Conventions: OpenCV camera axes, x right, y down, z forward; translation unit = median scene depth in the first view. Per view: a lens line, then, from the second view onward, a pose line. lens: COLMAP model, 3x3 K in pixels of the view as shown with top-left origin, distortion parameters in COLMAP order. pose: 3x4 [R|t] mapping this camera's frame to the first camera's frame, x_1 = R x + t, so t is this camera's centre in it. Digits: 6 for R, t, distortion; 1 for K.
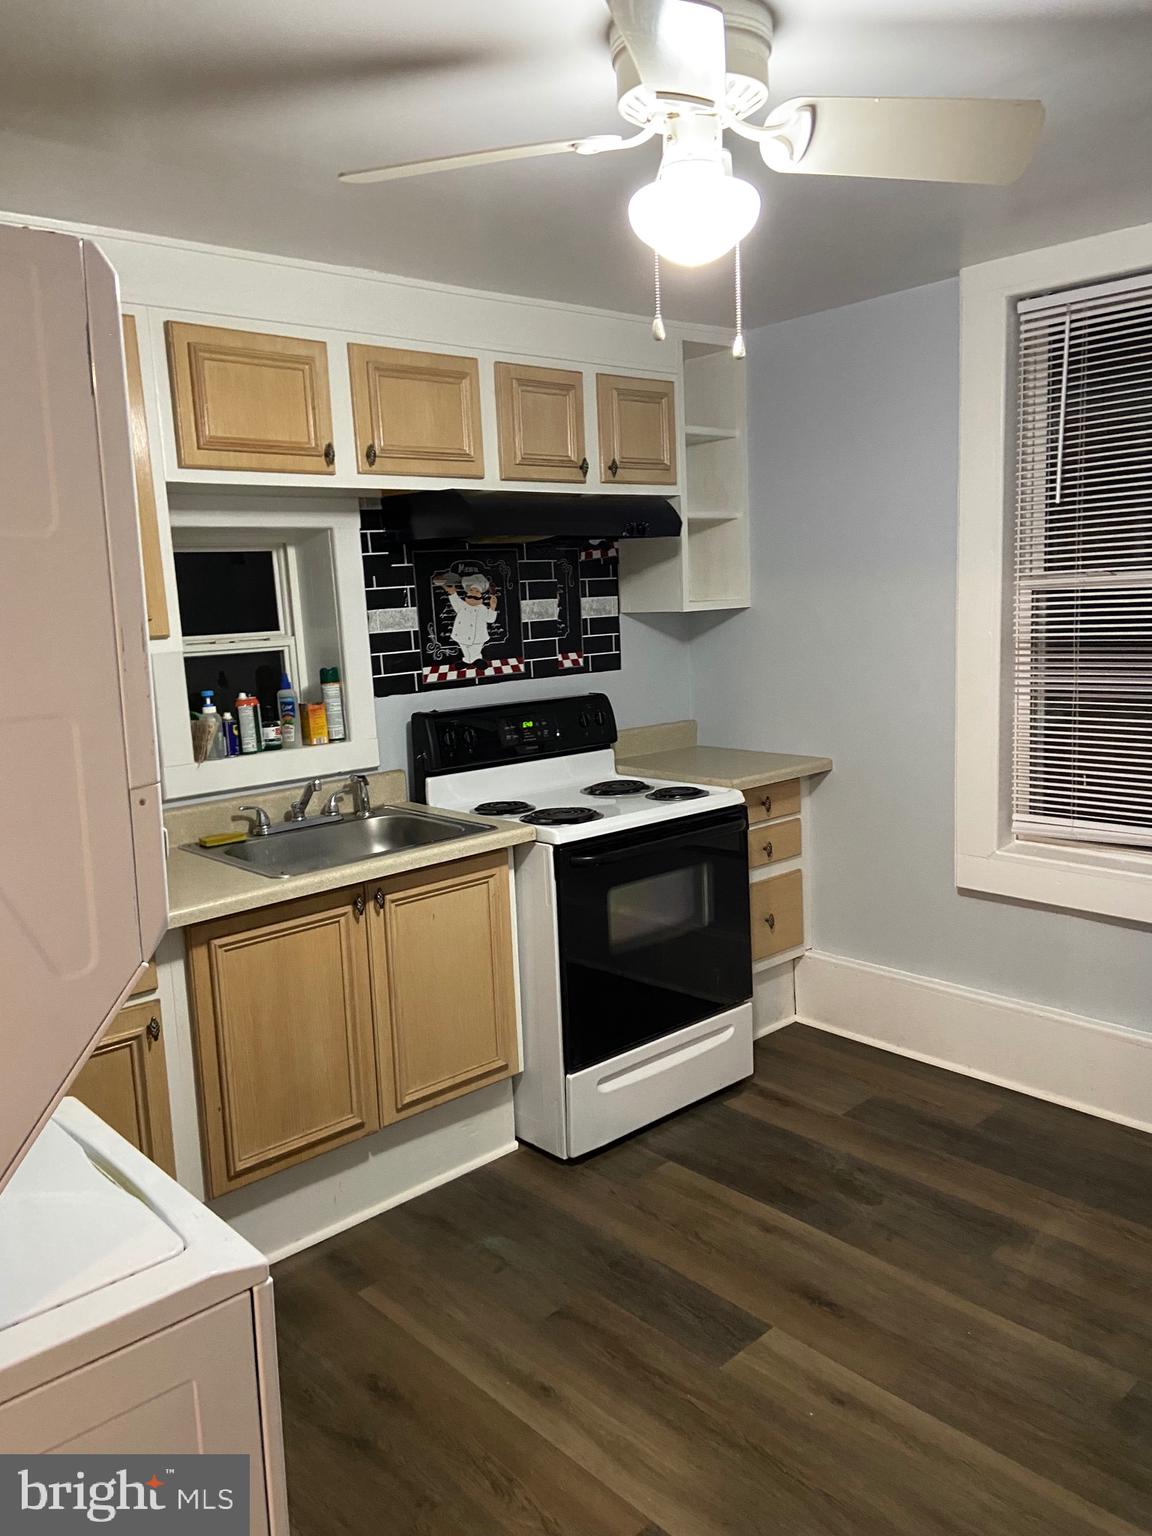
lens RADIAL K [[1151.6, 0, 581.0], [0, 1151.6, 750.0], [0, 0, 1]] dist [0.137327, -0.173746]
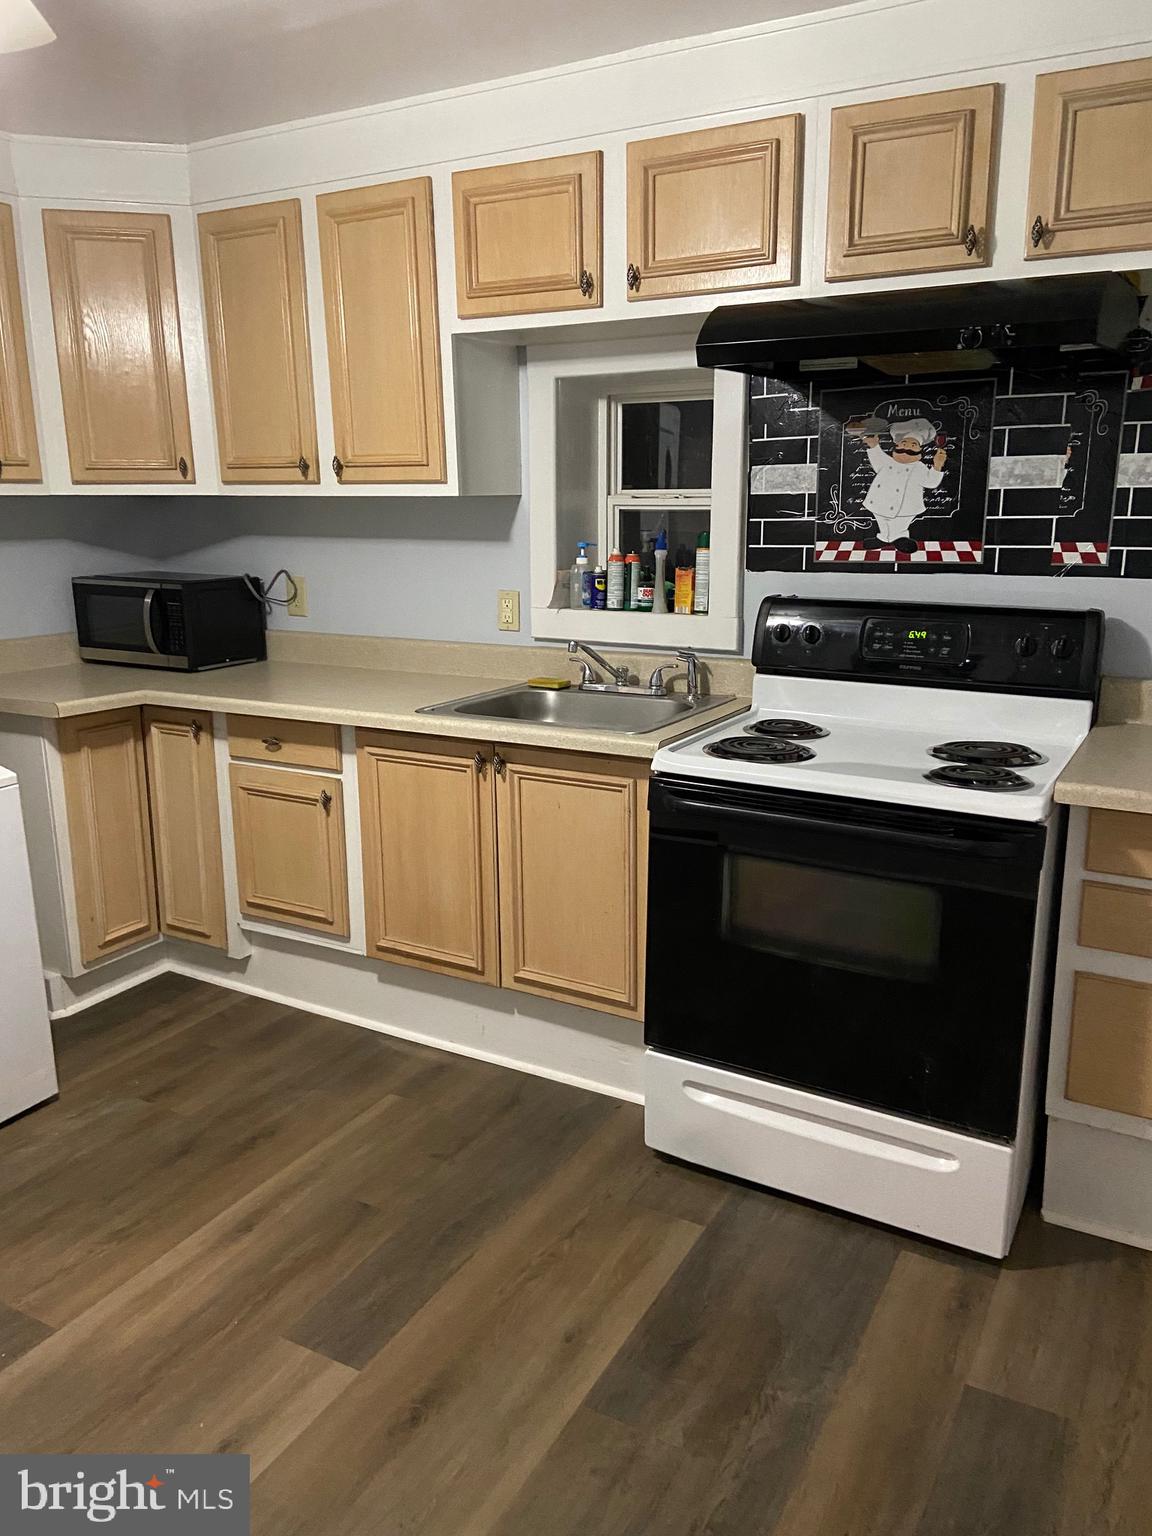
lens RADIAL K [[1146.2, 0, 615.6], [0, 1146.2, 763.5], [0, 0, 1]] dist [0.119197, -0.144077]
pose [[0.324214, 0.254094, -0.911220, 0.586684], [-0.143764, 0.965297, 0.218022, -0.077058], [0.934996, 0.060315, 0.349492, 0.597031]]
